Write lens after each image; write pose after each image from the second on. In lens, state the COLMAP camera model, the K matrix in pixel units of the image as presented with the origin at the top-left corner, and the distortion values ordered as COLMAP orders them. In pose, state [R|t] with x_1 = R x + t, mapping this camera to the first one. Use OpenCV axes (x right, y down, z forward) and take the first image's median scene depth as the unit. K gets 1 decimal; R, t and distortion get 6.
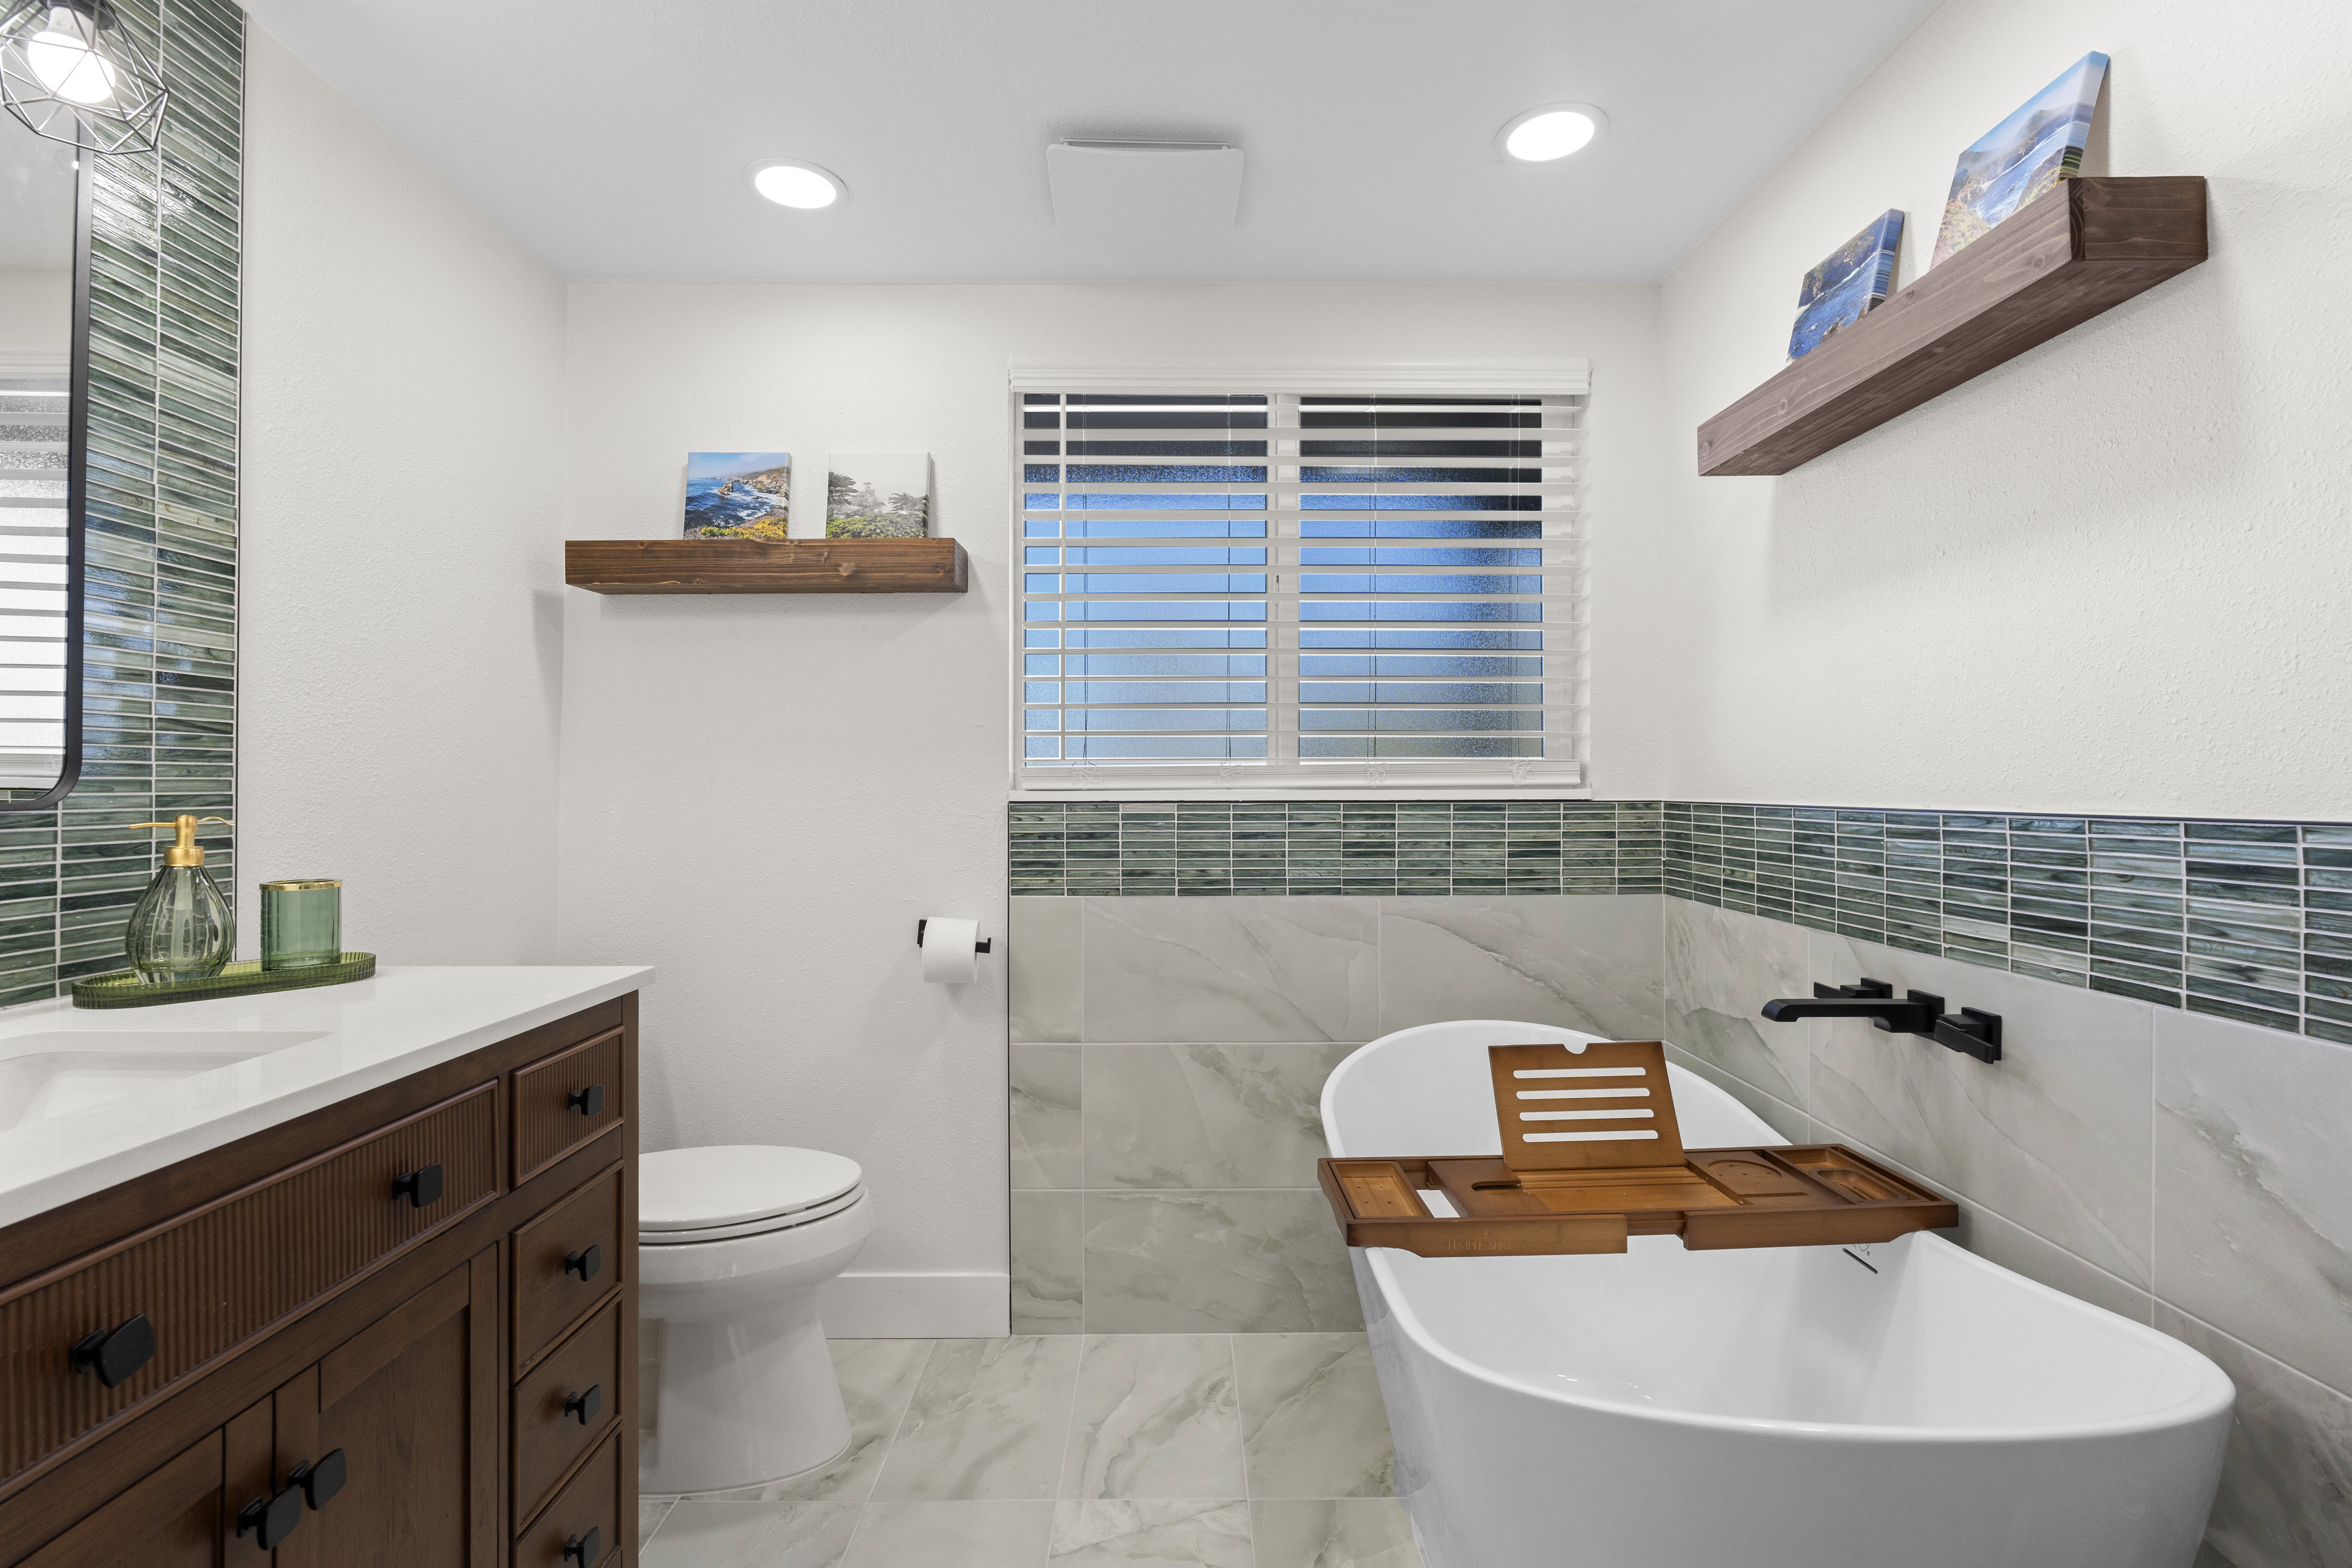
lens RADIAL K [[1061.9, 0, 1176.0], [0, 1061.9, 784.0], [0, 0, 1]] dist [-0.003636, 0.000259]
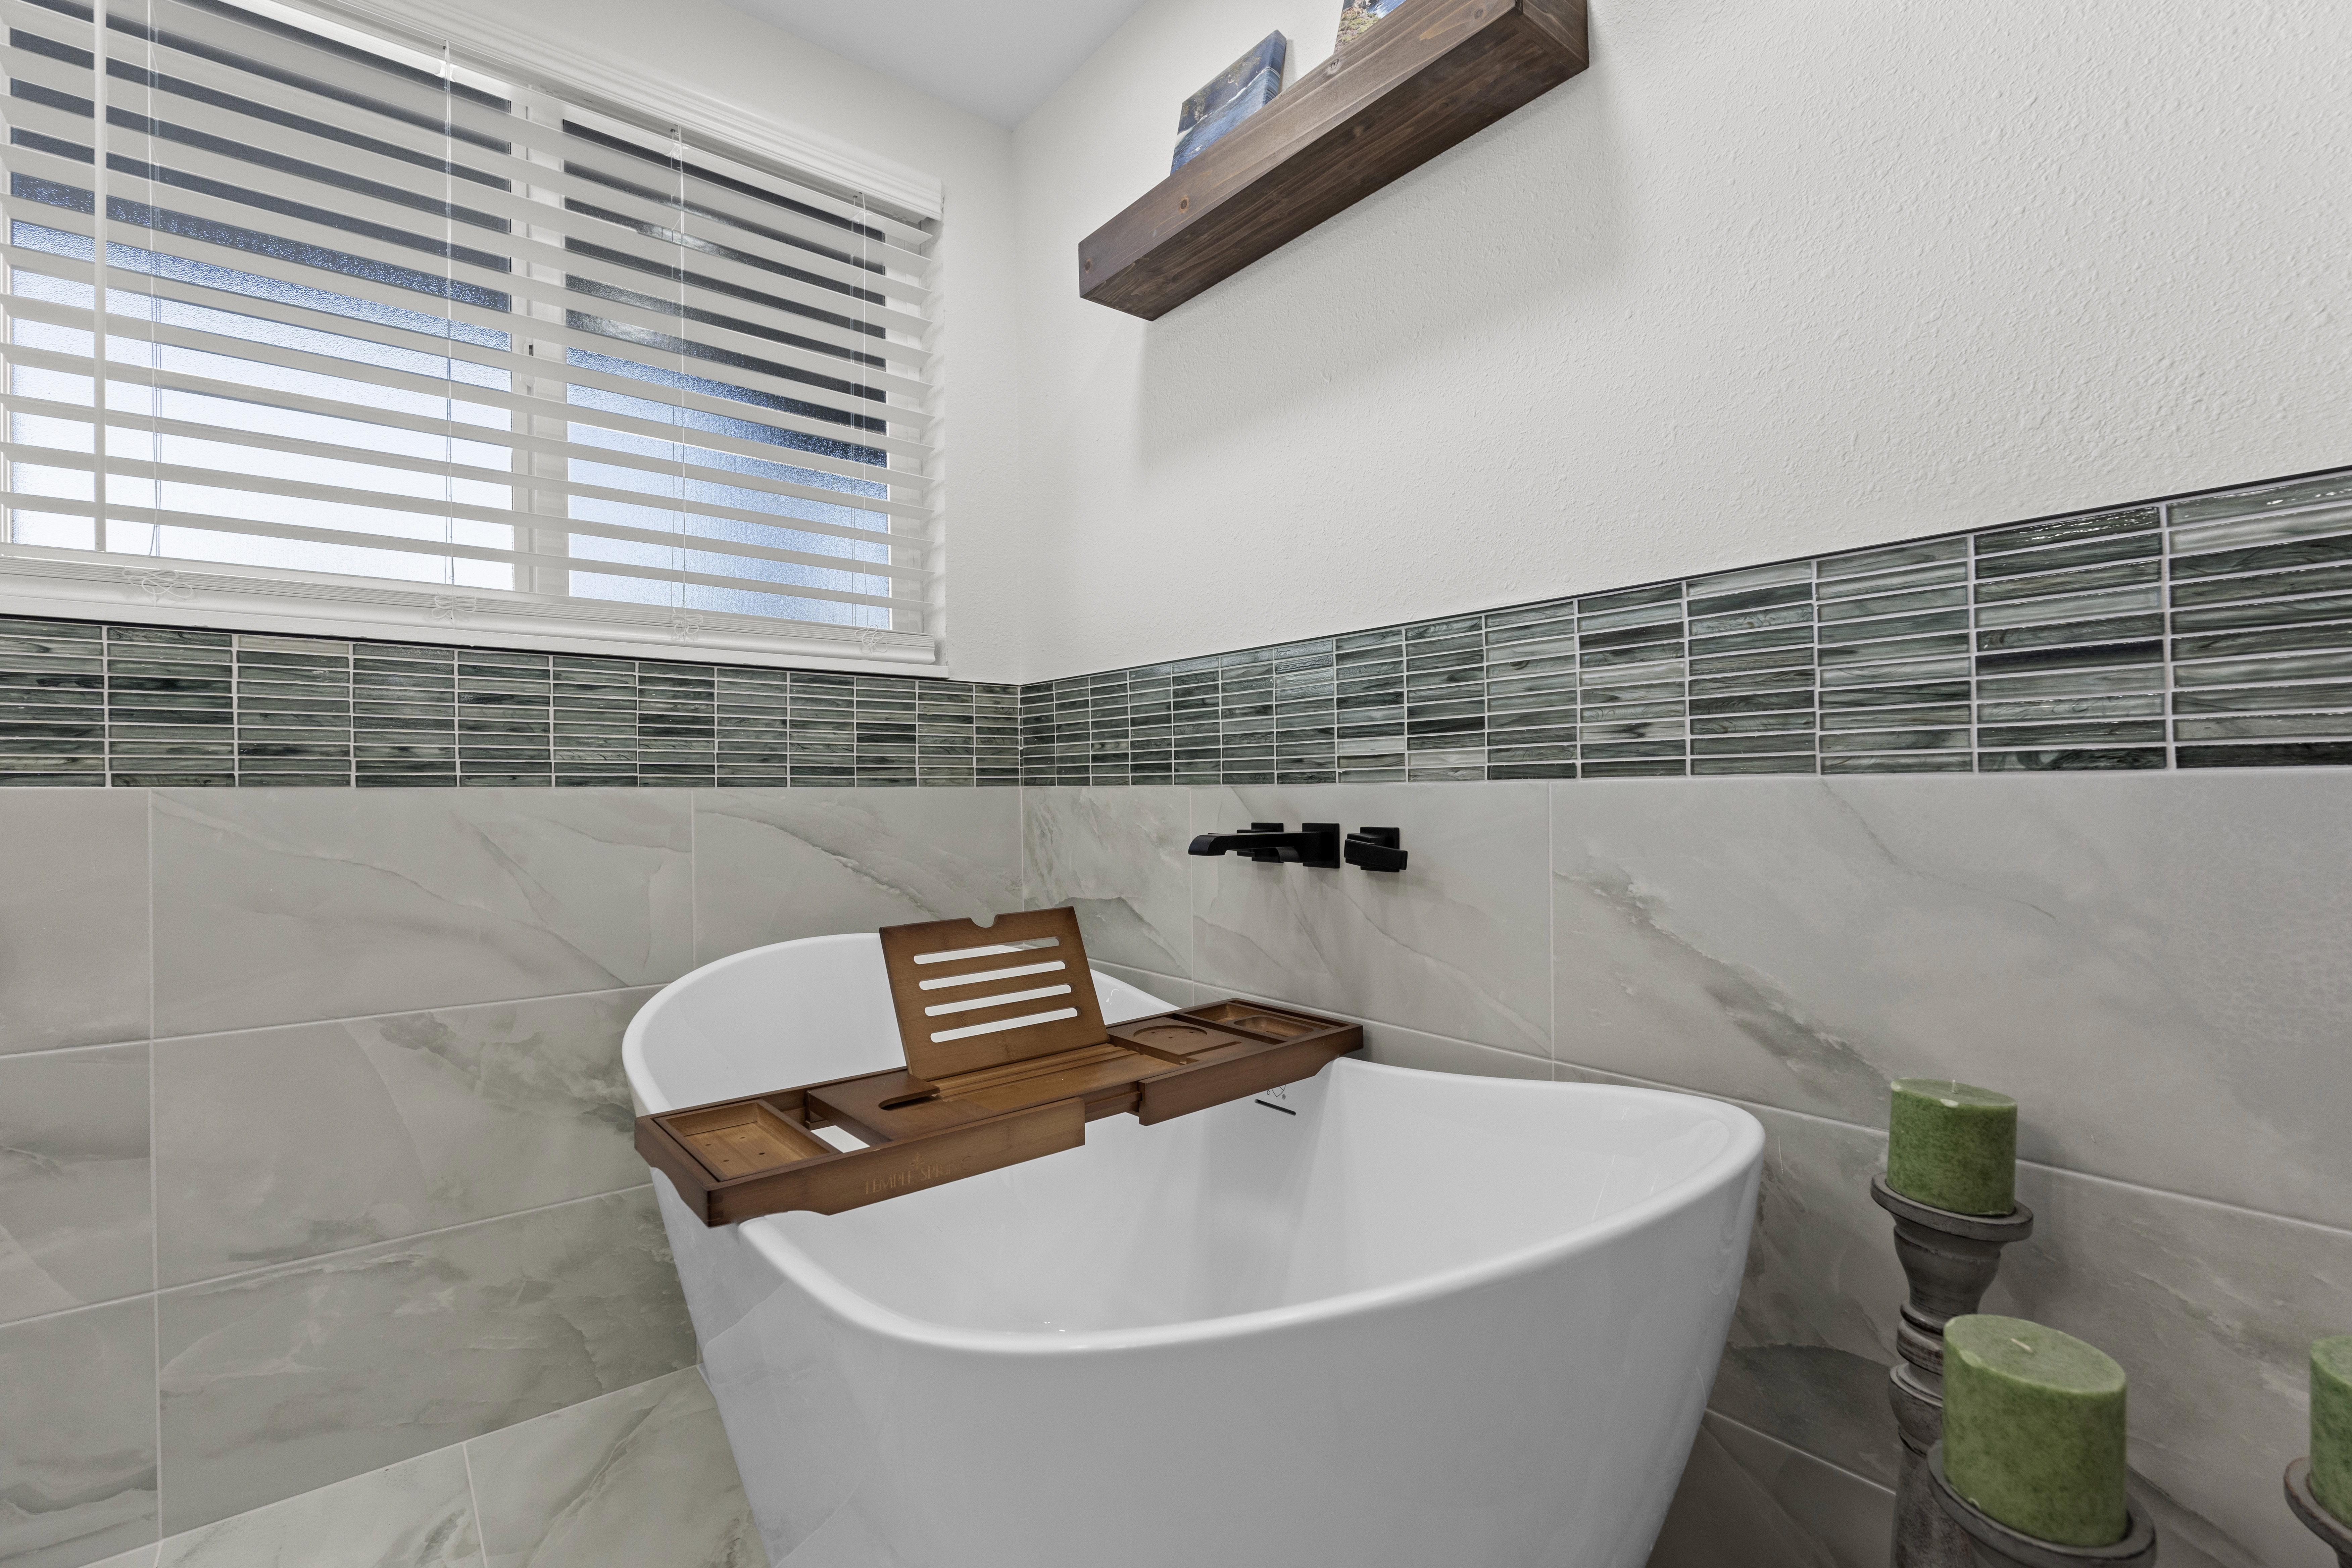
lens RADIAL K [[1063.2, 0, 1176.0], [0, 1063.2, 784.0], [0, 0, 1]] dist [-0.007242, 0.000938]
pose [[0.788344, -0.006736, 0.615198, -0.001447], [0.002735, 0.999969, 0.007444, 0.123241], [-0.615229, -0.004186, 0.788337, 0.246892]]
